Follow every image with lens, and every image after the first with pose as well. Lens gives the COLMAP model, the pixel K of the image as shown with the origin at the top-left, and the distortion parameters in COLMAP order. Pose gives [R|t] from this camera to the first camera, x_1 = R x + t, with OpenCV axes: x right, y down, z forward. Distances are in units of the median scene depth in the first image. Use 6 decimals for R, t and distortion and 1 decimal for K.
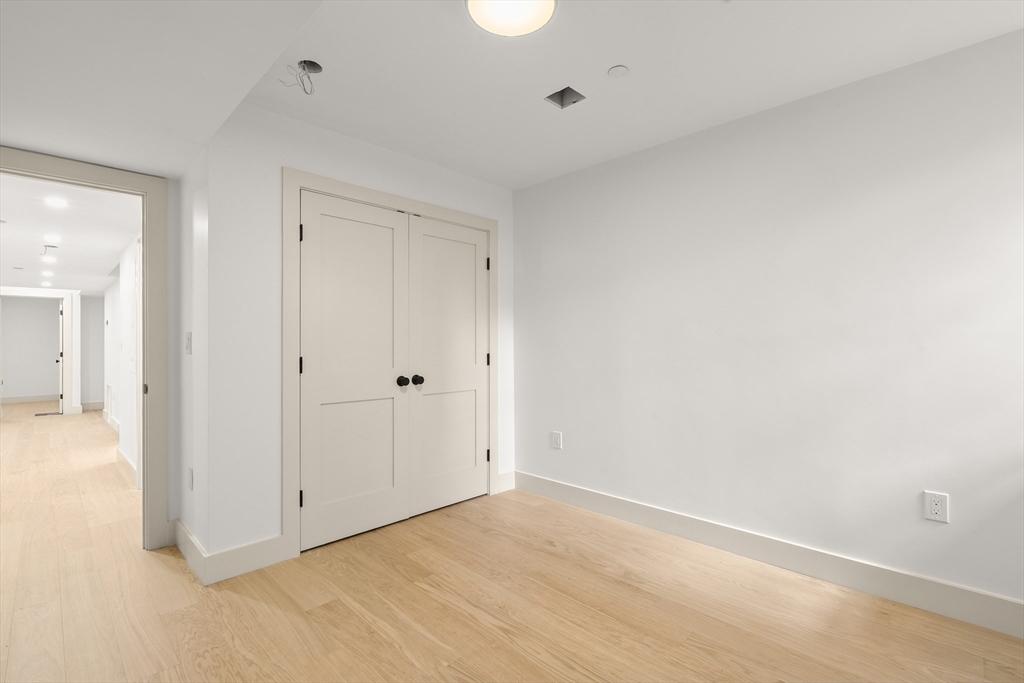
lens RADIAL K [[469.0, 0, 510.0], [0, 469.0, 347.4], [0, 0, 1]] dist [-0.000859, -0.000013]
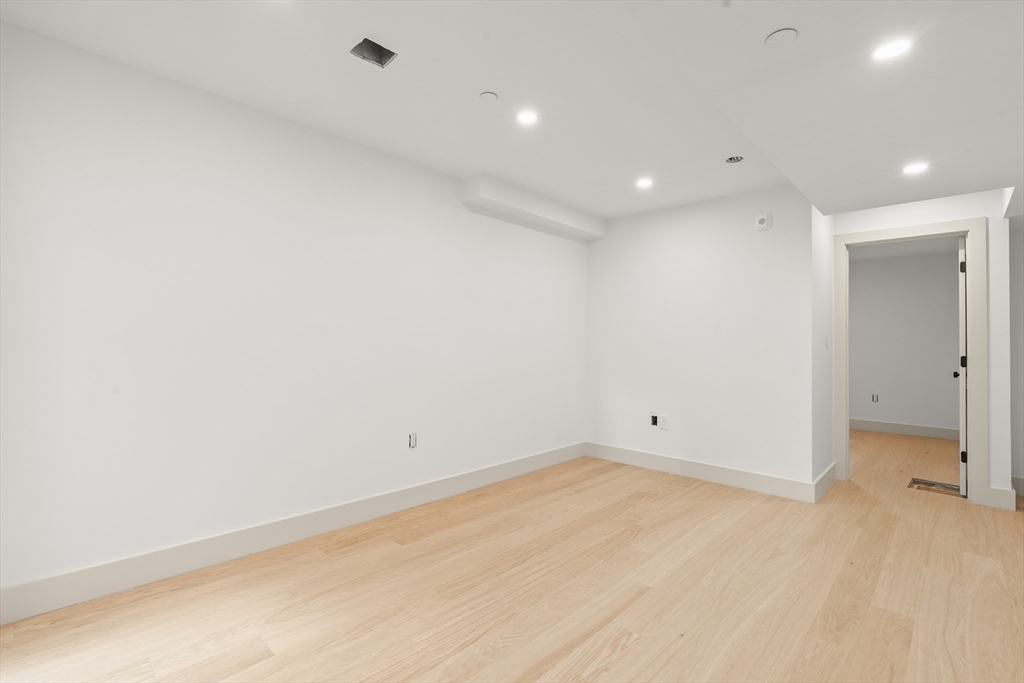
lens RADIAL K [[464.5, 0, 511.3], [0, 464.5, 334.7], [0, 0, 1]] dist [-0.000198, 0.000022]
pose [[0.011612, -0.015368, -0.999814, -0.513282], [-0.008430, 0.999845, -0.015467, 0.000506], [0.999897, 0.008608, 0.011481, 0.557497]]
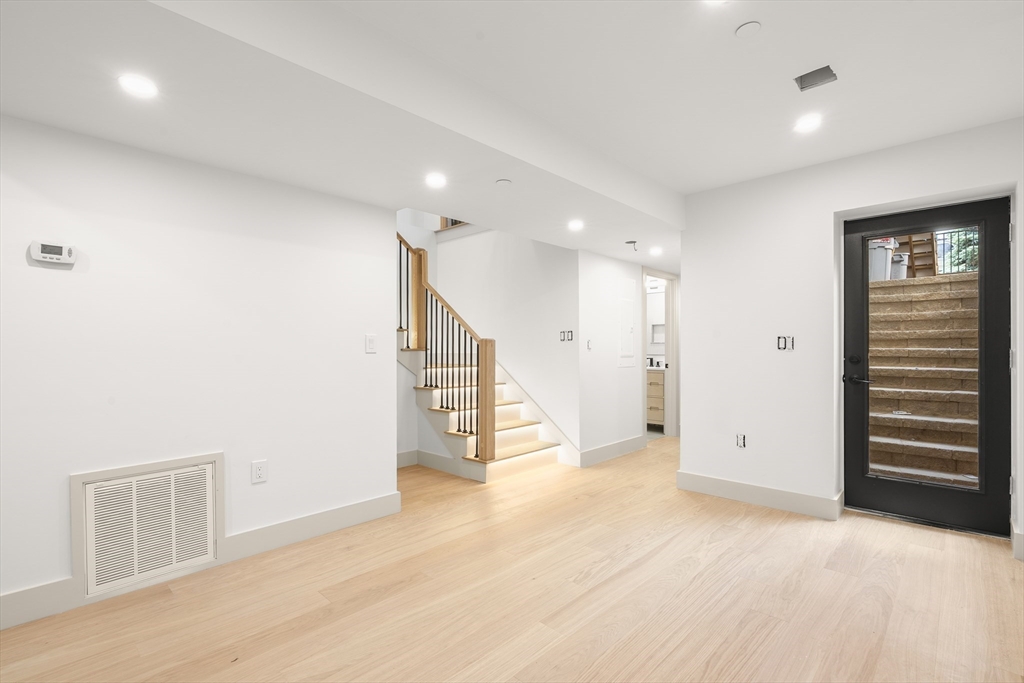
lens RADIAL K [[473.7, 0, 512.3], [0, 473.7, 353.2], [0, 0, 1]] dist [-0.002319, -0.000431]
pose [[-0.014929, -0.005791, 0.999872, -1.036025], [-0.004328, 0.999974, 0.005726, 0.002309], [-0.999879, -0.004242, -0.014953, 0.663691]]
